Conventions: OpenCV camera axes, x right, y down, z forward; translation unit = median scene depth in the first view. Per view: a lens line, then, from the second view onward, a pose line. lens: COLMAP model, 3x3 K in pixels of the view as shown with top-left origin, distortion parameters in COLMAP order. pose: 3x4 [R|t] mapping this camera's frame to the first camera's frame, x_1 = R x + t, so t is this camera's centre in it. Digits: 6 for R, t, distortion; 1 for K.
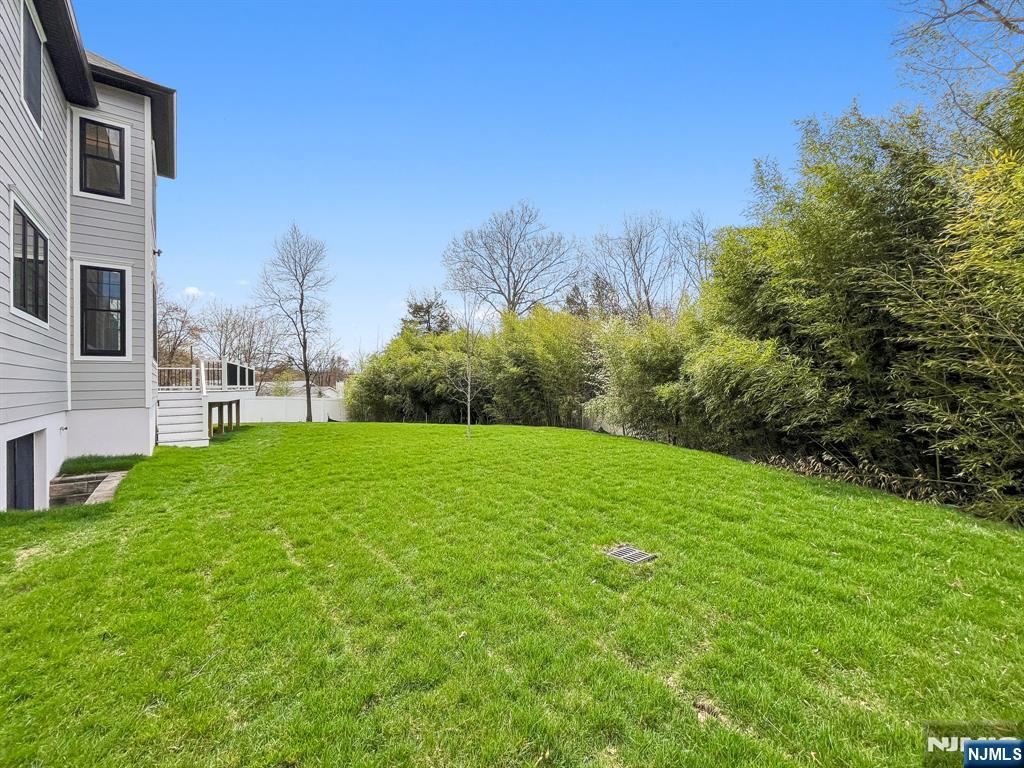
lens RADIAL K [[424.3, 0, 512.0], [0, 424.3, 384.0], [0, 0, 1]] dist [0.003079, 0.000163]
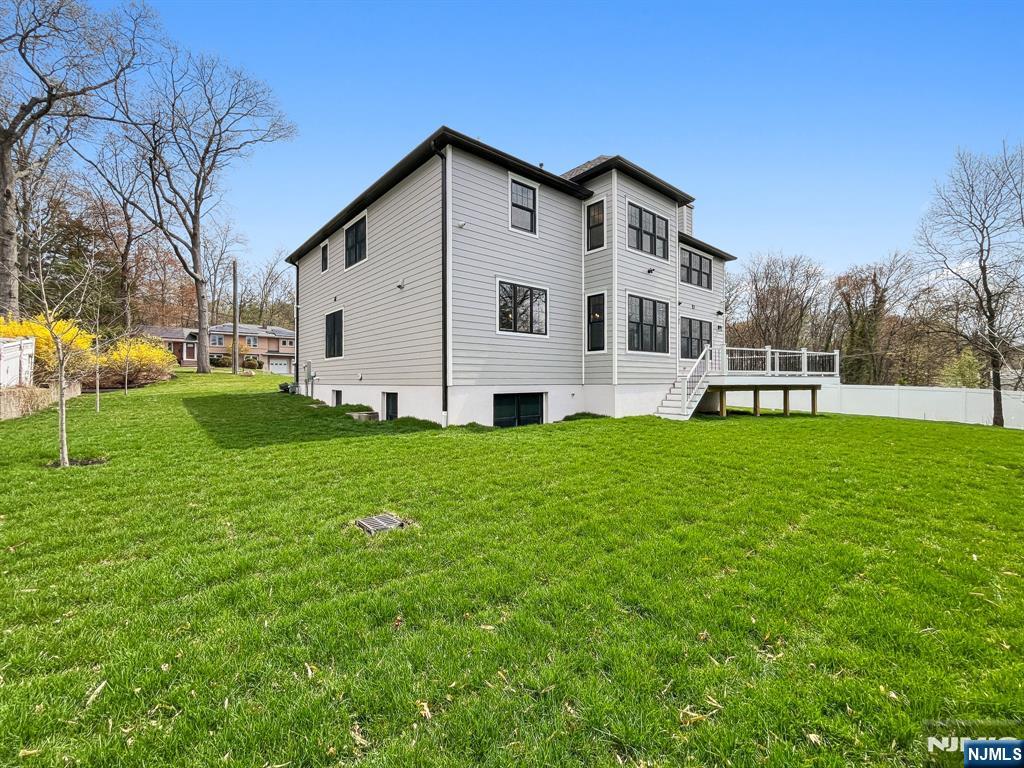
lens RADIAL K [[424.3, 0, 512.0], [0, 424.3, 384.0], [0, 0, 1]] dist [0.003079, 0.000163]
pose [[0.044075, 0.023461, -0.998753, 0.594861], [-0.001332, 0.999725, 0.023425, 0.020640], [0.999027, 0.000298, 0.044094, 0.606771]]
